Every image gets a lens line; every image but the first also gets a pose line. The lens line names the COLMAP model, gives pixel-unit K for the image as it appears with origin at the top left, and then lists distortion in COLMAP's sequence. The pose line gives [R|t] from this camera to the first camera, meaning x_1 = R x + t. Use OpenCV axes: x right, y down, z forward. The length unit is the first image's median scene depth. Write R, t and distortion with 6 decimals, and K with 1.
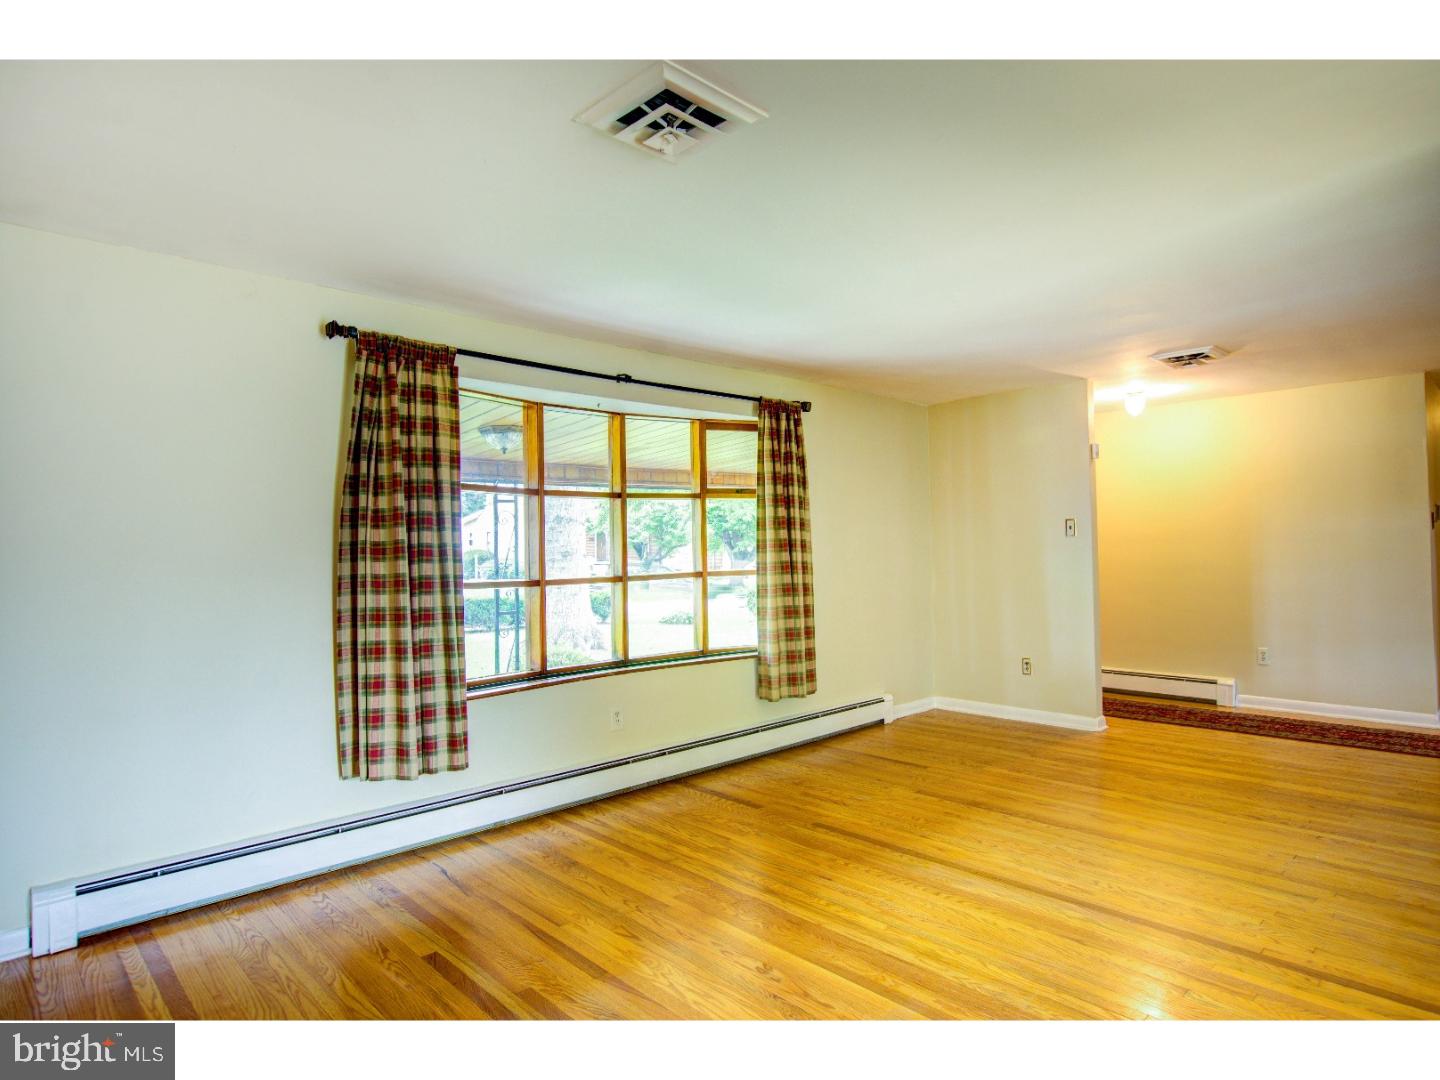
lens RADIAL K [[808.9, 0, 727.2], [0, 808.9, 529.9], [0, 0, 1]] dist [-0.022729, 0.002691]
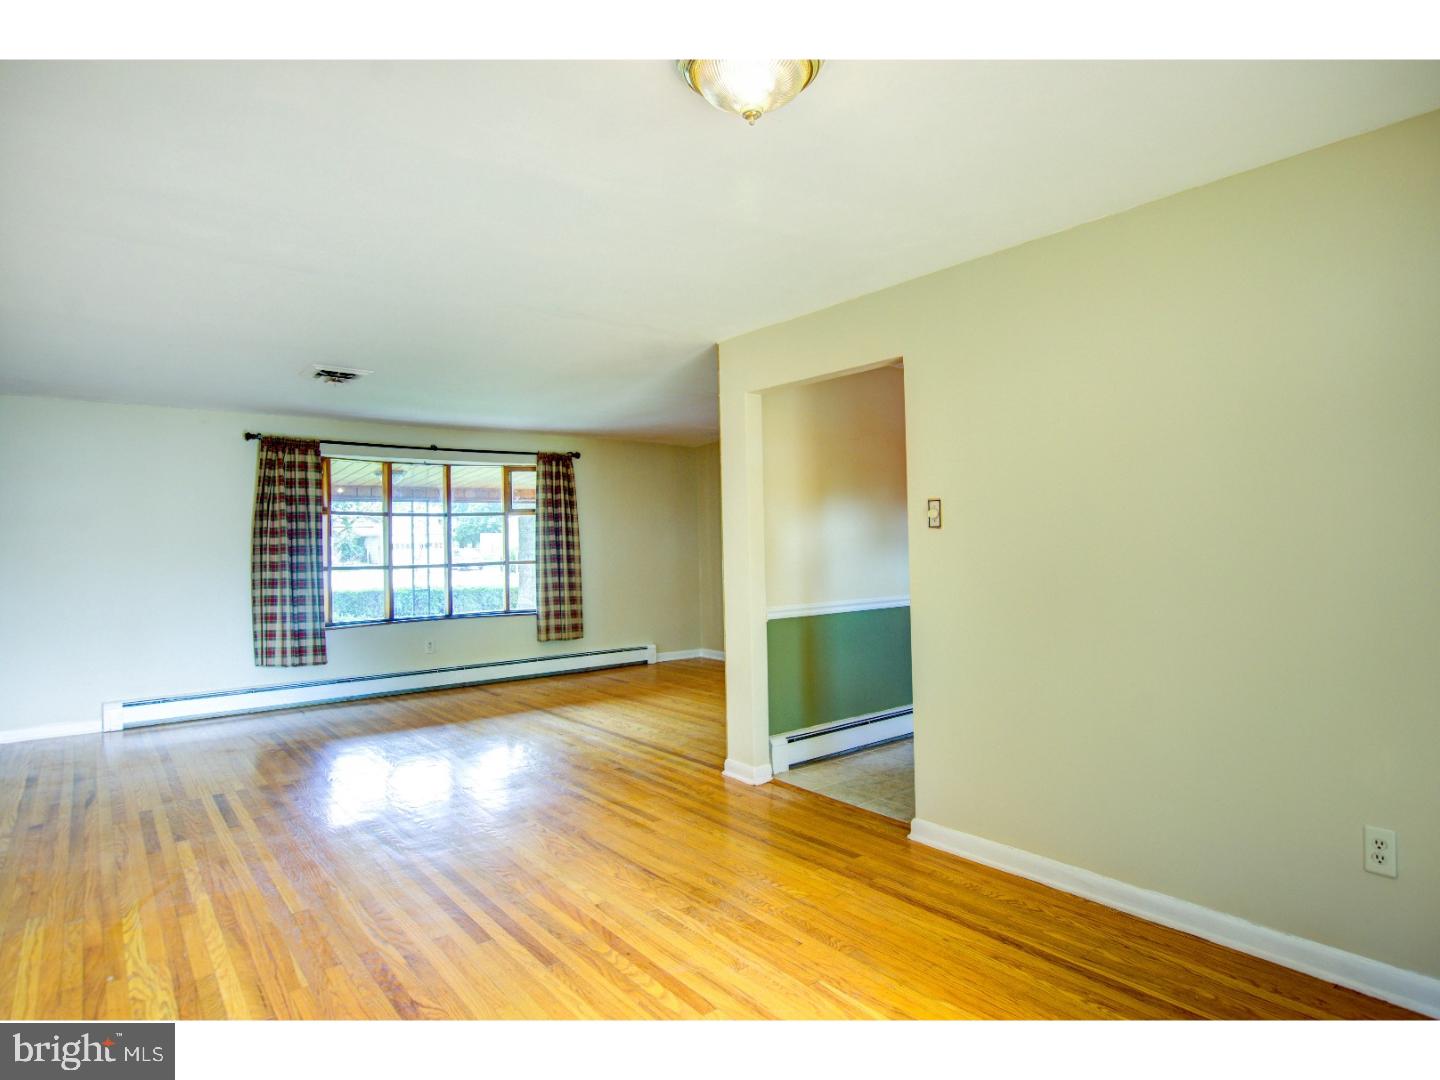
lens RADIAL K [[808.9, 0, 727.2], [0, 808.9, 529.9], [0, 0, 1]] dist [-0.022729, 0.002691]
pose [[0.996279, -0.004025, -0.086098, 0.778620], [0.004550, 0.999972, 0.005903, -0.025375], [0.086071, -0.006272, 0.996269, -0.788880]]
